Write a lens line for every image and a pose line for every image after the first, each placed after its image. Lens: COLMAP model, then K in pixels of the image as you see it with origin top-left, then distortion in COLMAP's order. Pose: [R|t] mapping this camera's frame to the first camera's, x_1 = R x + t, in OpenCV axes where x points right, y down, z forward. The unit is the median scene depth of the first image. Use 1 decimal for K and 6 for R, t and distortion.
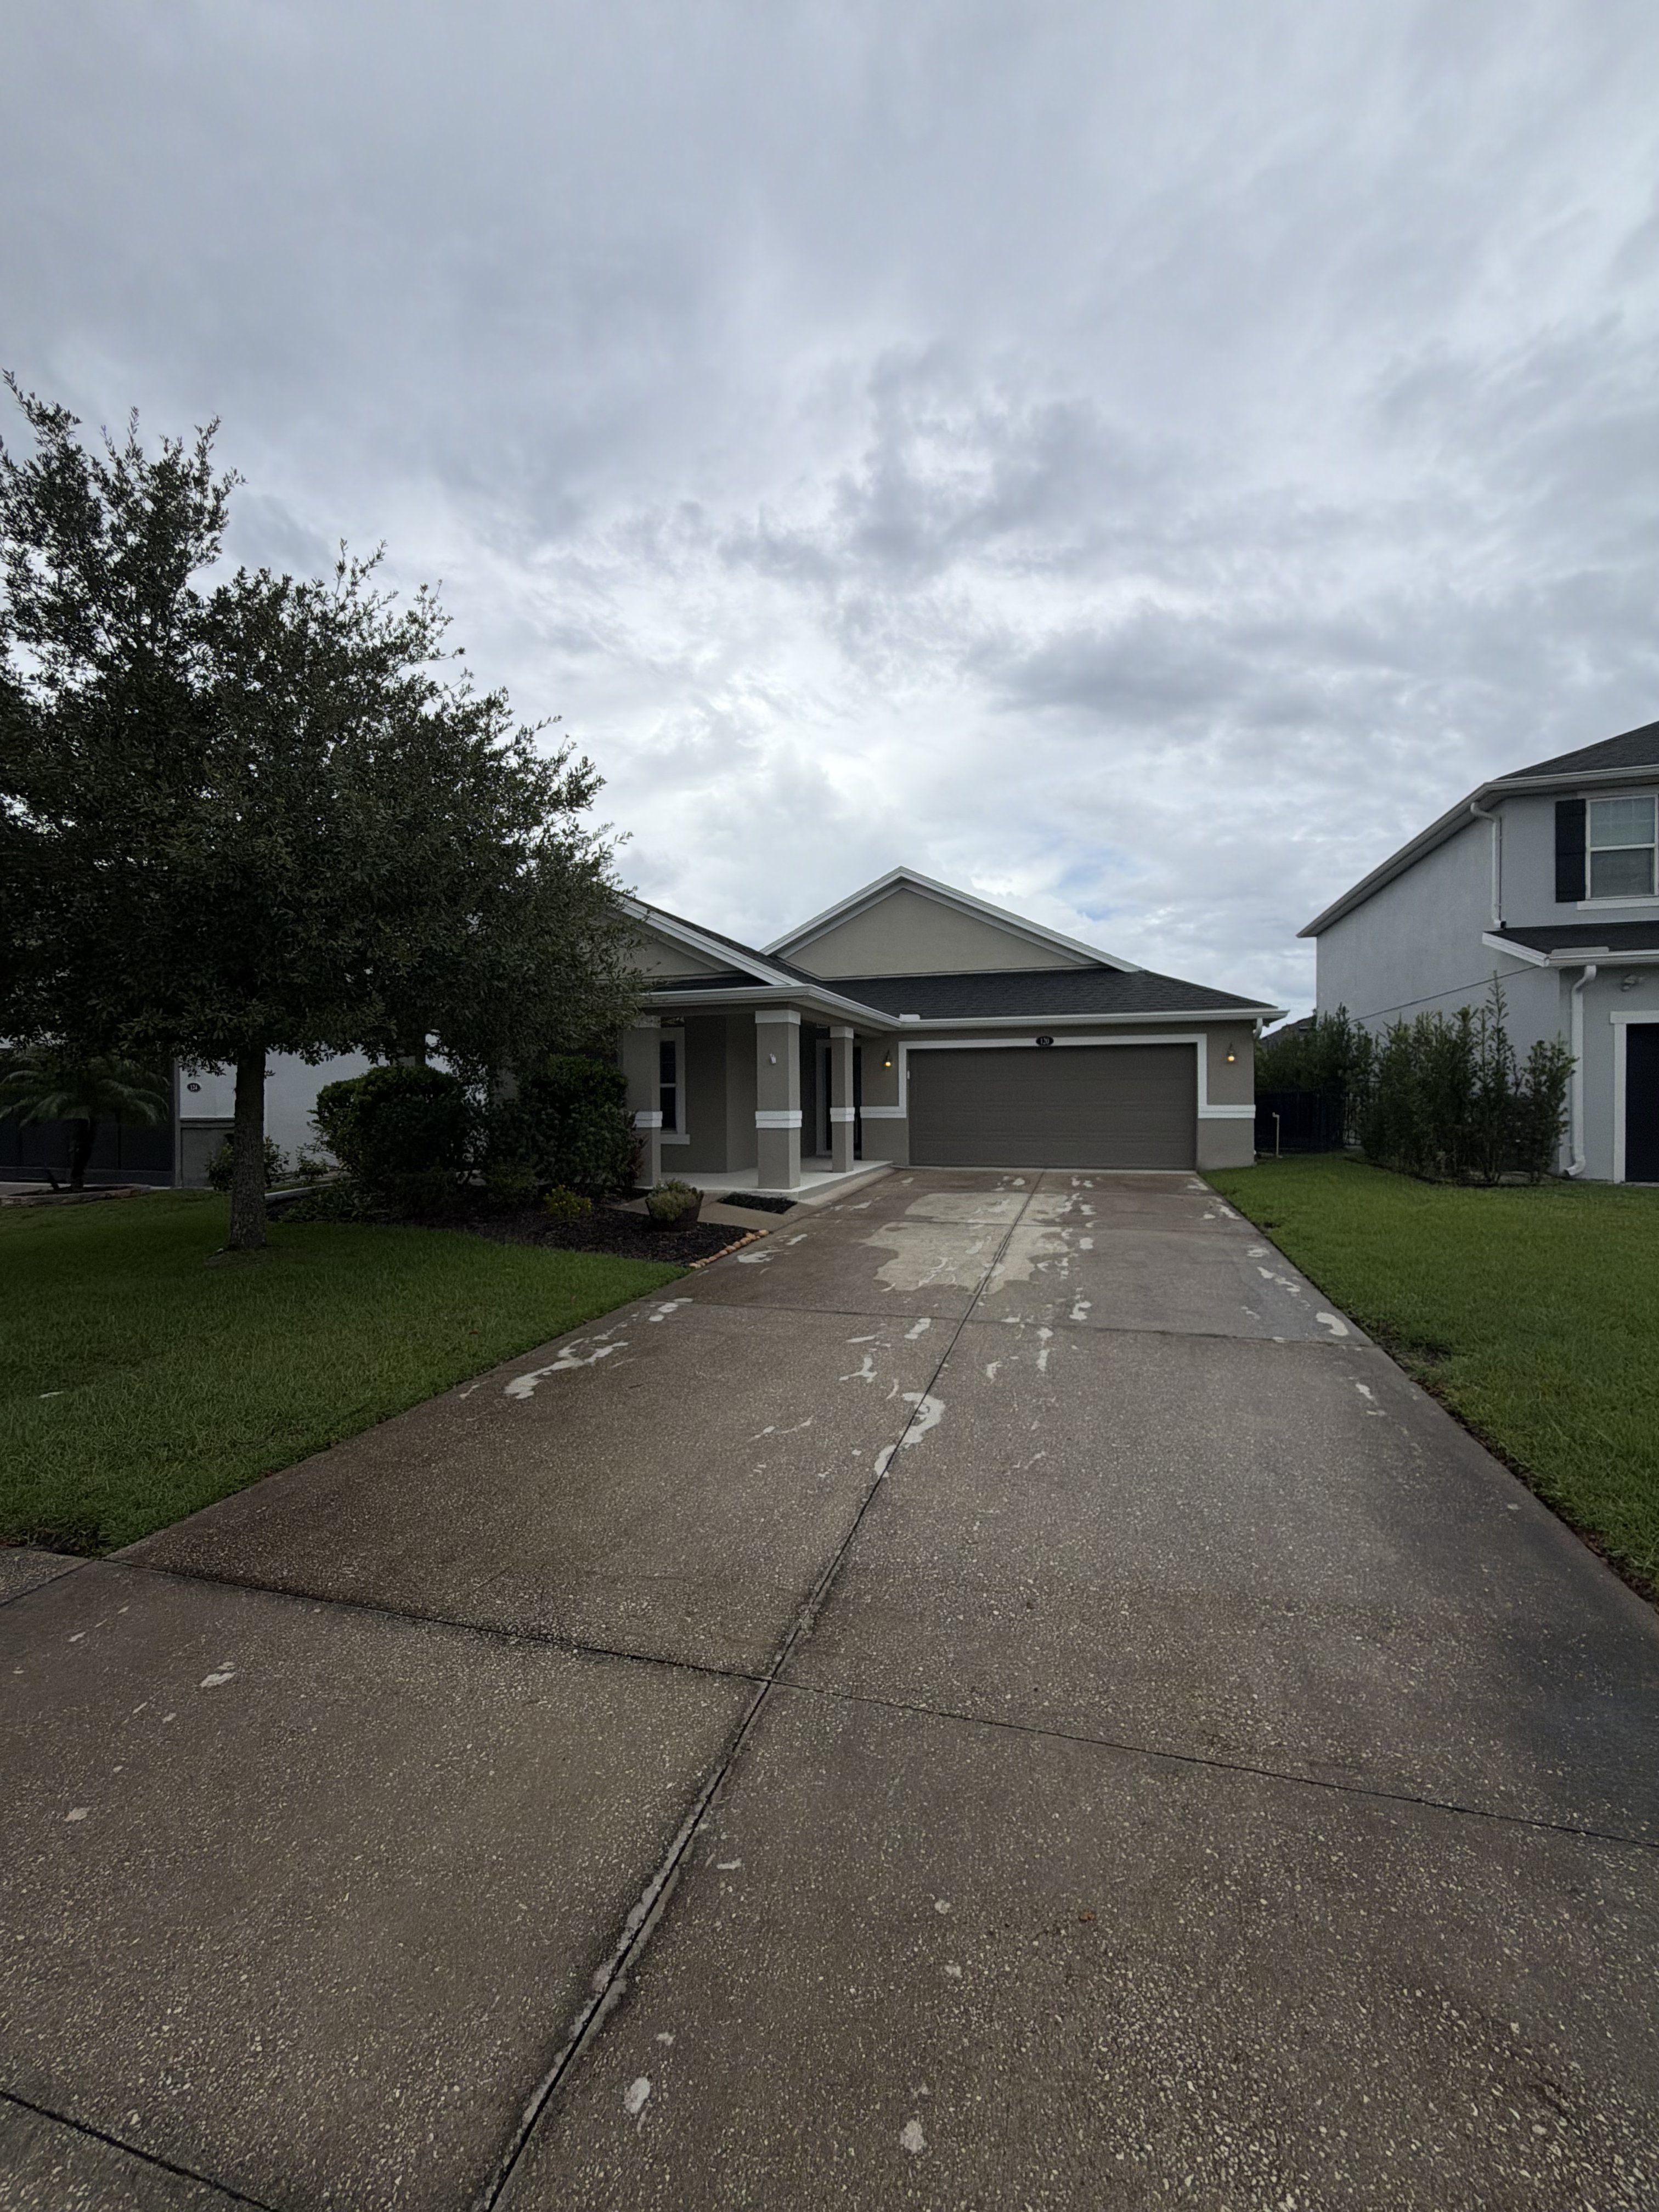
lens RADIAL K [[886.3, 0, 829.5], [0, 886.3, 1106.0], [0, 0, 1]] dist [-0.021617, 0.000015]
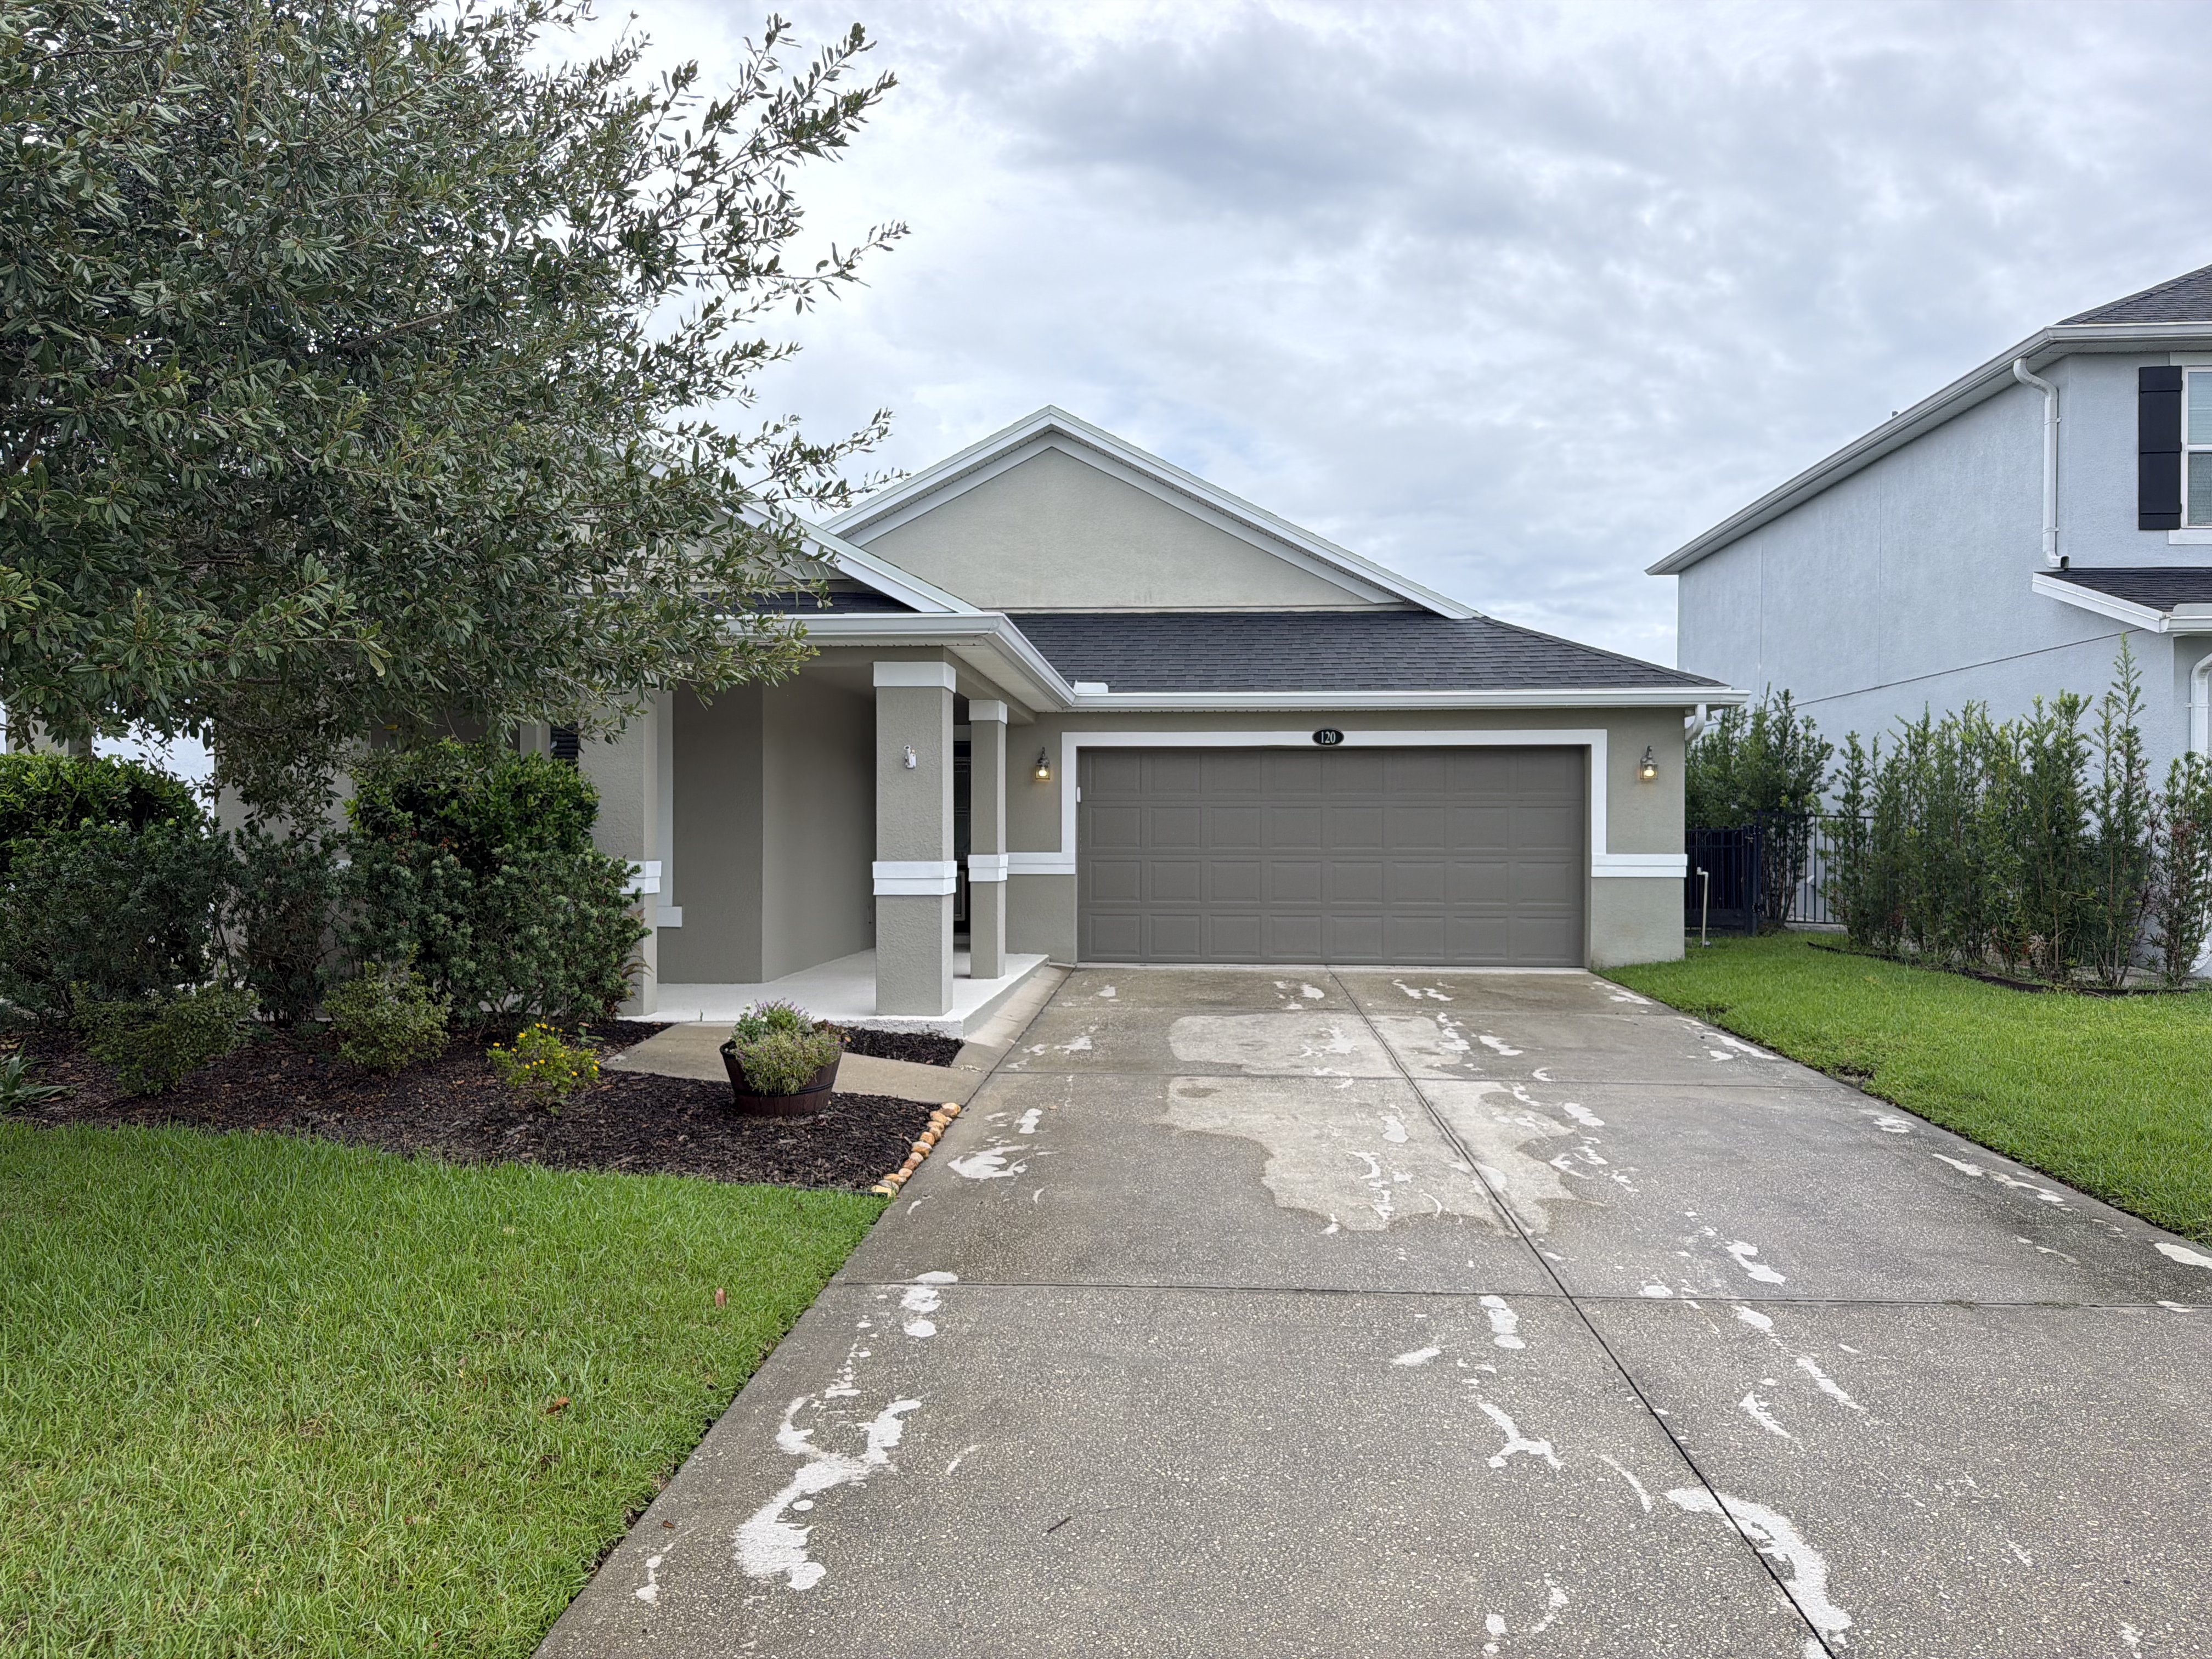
lens RADIAL K [[1530.2, 0, 1032.9], [0, 1530.2, 828.9], [0, 0, 1]] dist [0.004684, -0.020962]
pose [[0.974434, 0.009605, 0.224470, -0.165337], [-0.006823, 0.999890, -0.013168, -0.001674], [-0.224572, 0.011299, 0.974392, 0.120536]]
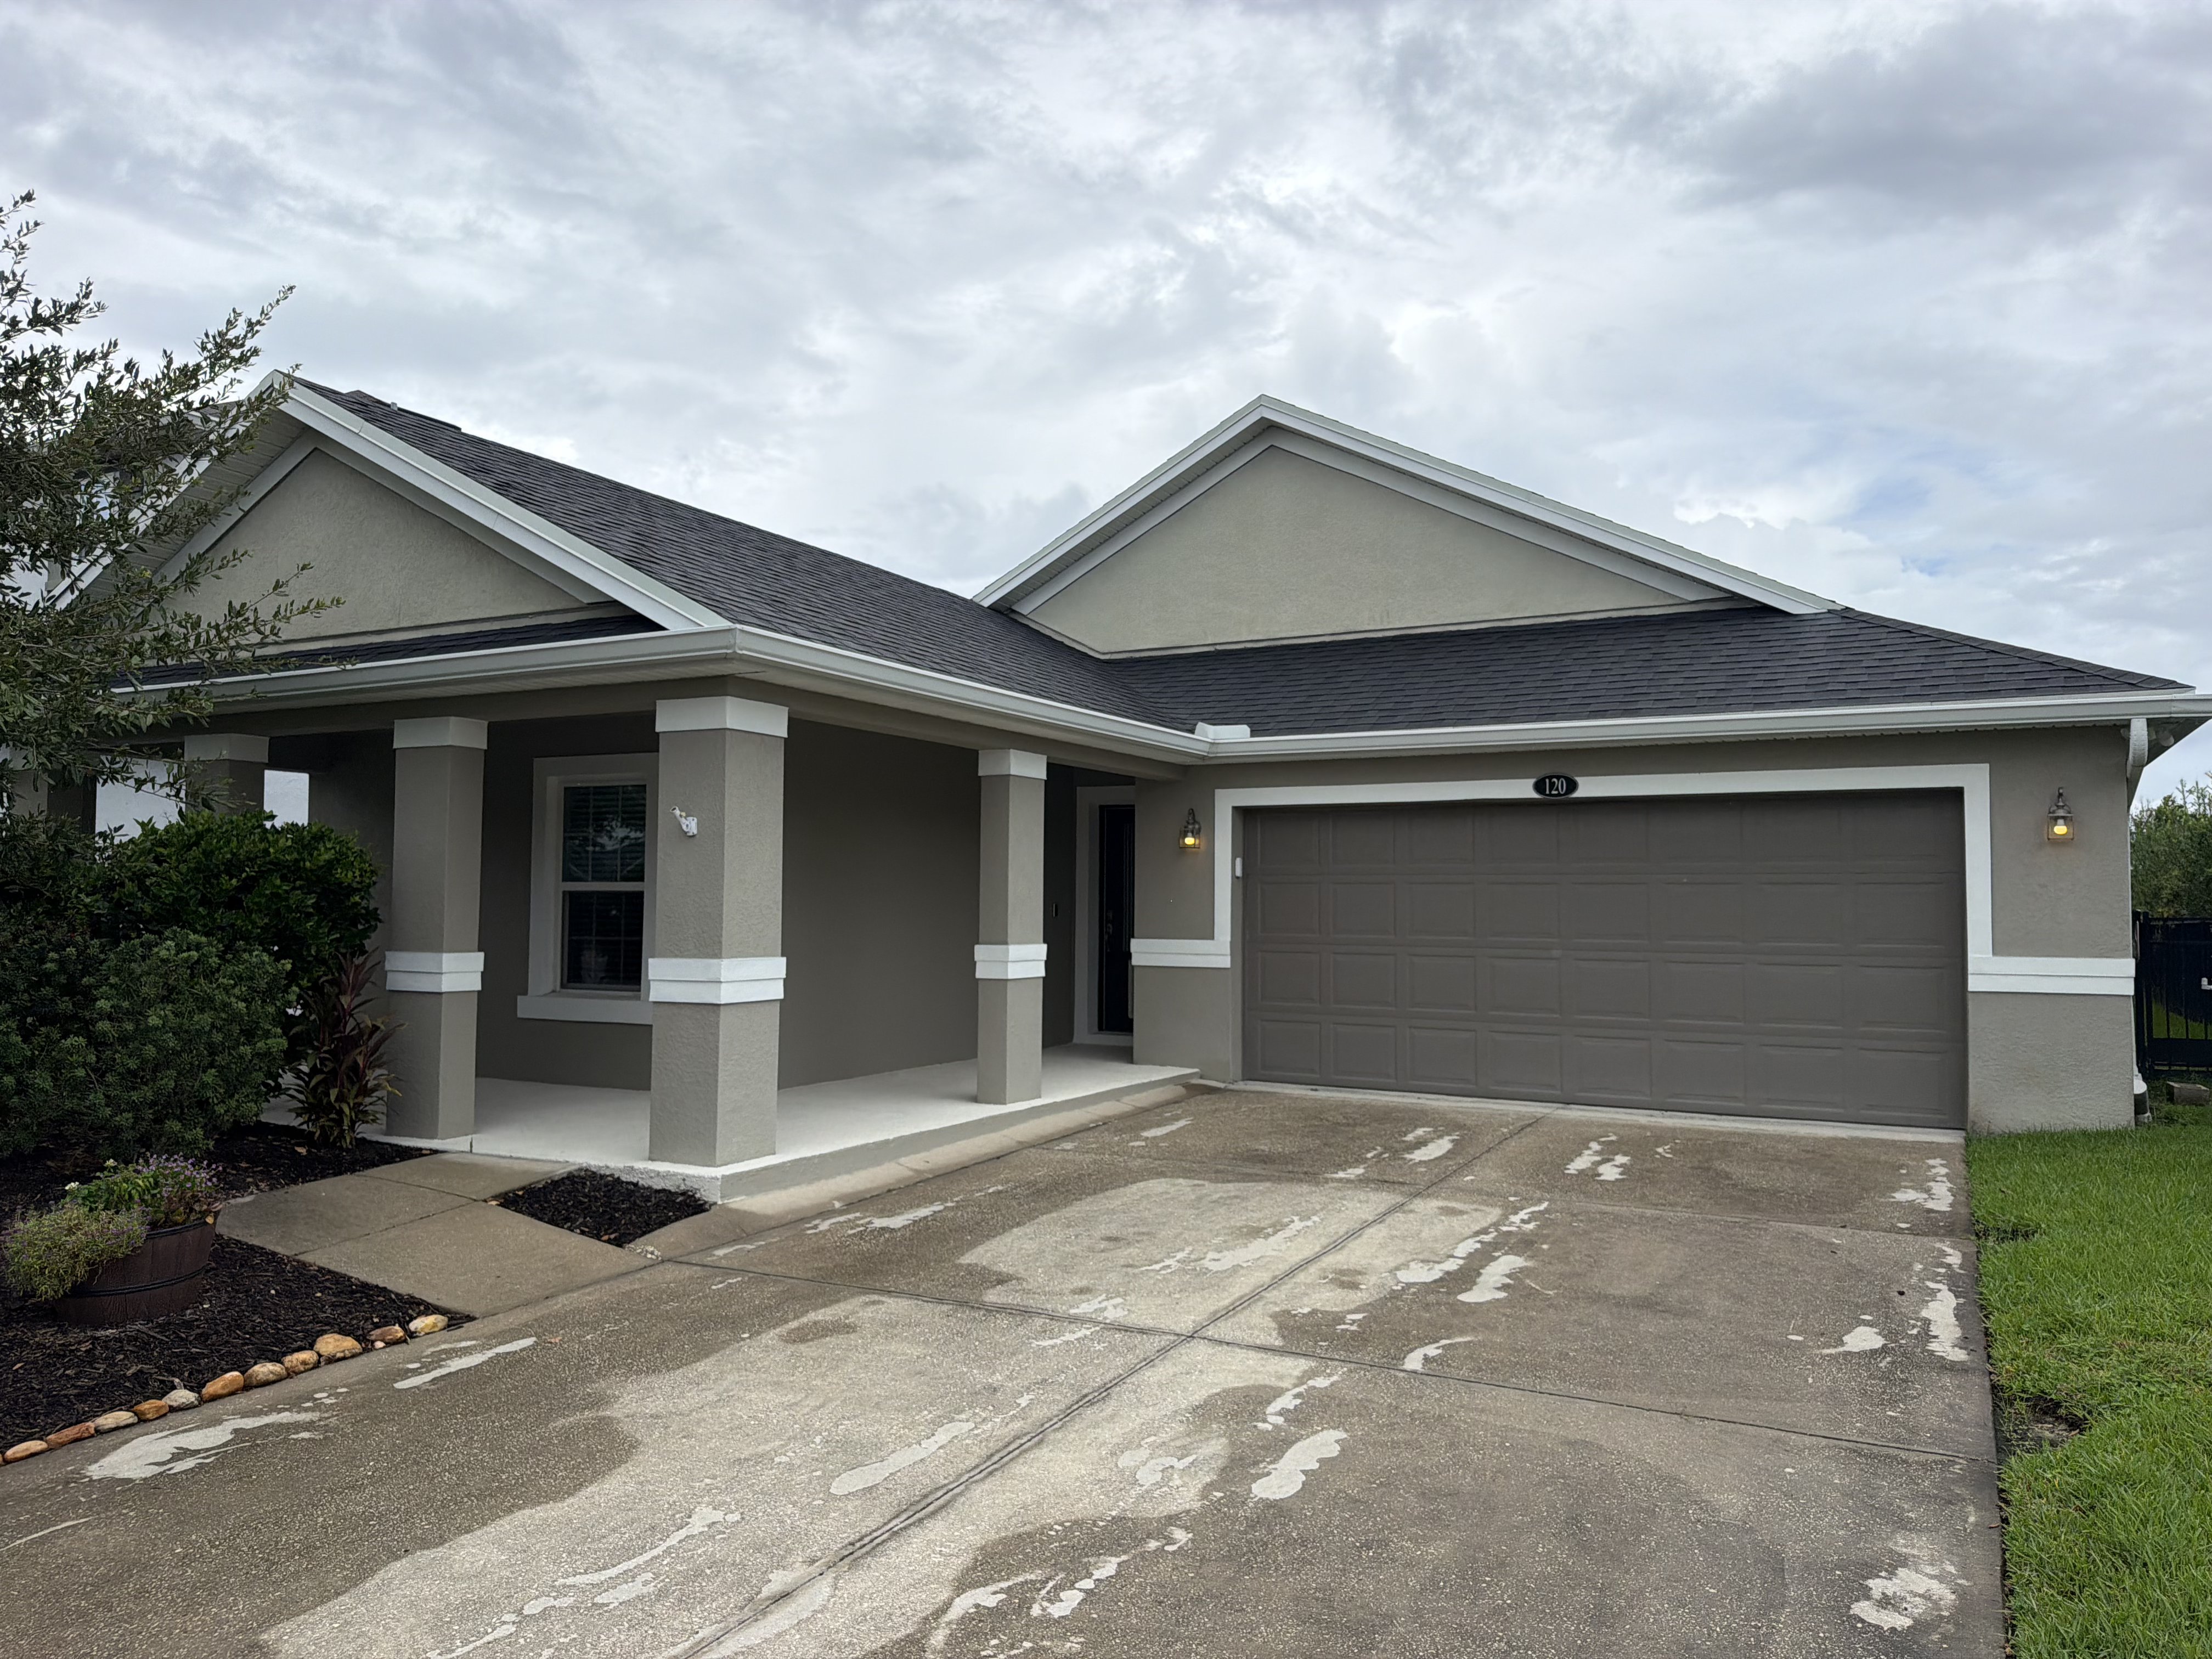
lens RADIAL K [[1462.0, 0, 1106.0], [0, 1462.0, 829.5], [0, 0, 1]] dist [-0.049451, 0.006903]
pose [[0.975215, 0.004943, -0.221202, 0.207016], [-0.017066, 0.998453, -0.052927, -0.016428], [0.220598, 0.055390, 0.973791, 0.345896]]
